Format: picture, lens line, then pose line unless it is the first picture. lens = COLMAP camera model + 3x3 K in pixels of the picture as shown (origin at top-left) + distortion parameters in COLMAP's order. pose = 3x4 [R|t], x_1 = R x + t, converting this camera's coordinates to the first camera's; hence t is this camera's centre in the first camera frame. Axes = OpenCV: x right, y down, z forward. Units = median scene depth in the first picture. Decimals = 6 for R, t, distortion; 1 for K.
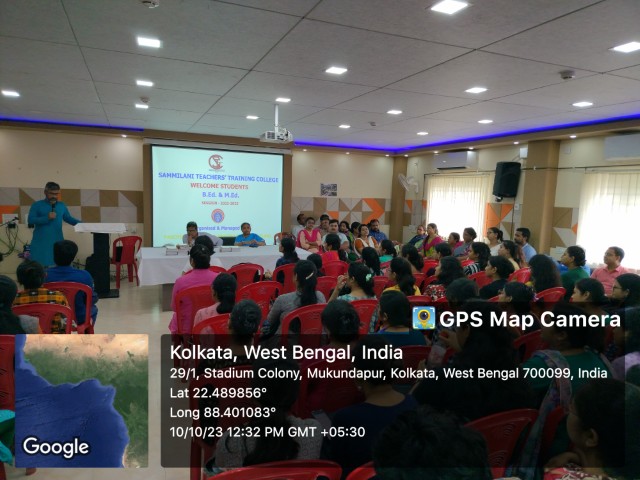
lens RADIAL K [[444.6, 0, 320.2], [0, 444.6, 249.0], [0, 0, 1]] dist [0.067813, -0.069850]
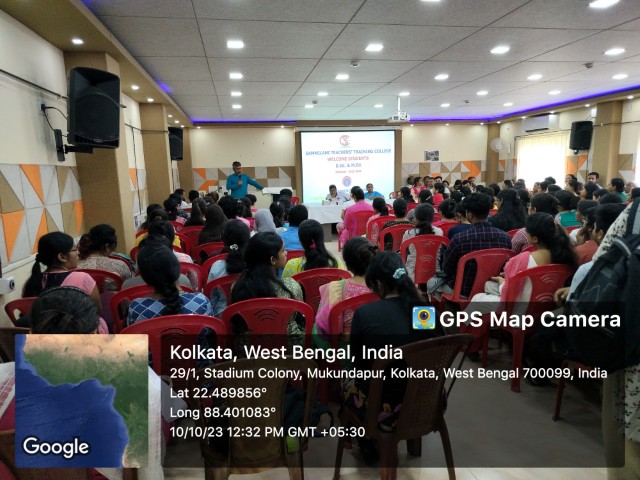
lens RADIAL K [[444.6, 0, 322.8], [0, 444.6, 243.3], [0, 0, 1]] dist [0.067813, -0.069850]
pose [[0.977191, -0.027015, -0.210635, -0.025707], [0.034363, 0.998919, 0.031304, 0.069482], [0.209562, -0.037828, 0.977063, -0.333099]]
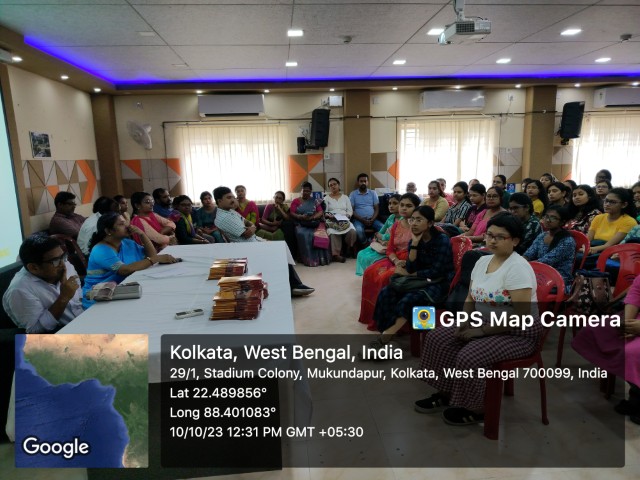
lens RADIAL K [[444.6, 0, 319.6], [0, 444.6, 244.7], [0, 0, 1]] dist [0.067813, -0.069850]
pose [[0.298133, -0.218303, 0.929226, -0.468679], [0.162567, 0.970886, 0.175933, -0.069461], [-0.940579, 0.098610, 0.324942, 0.618254]]
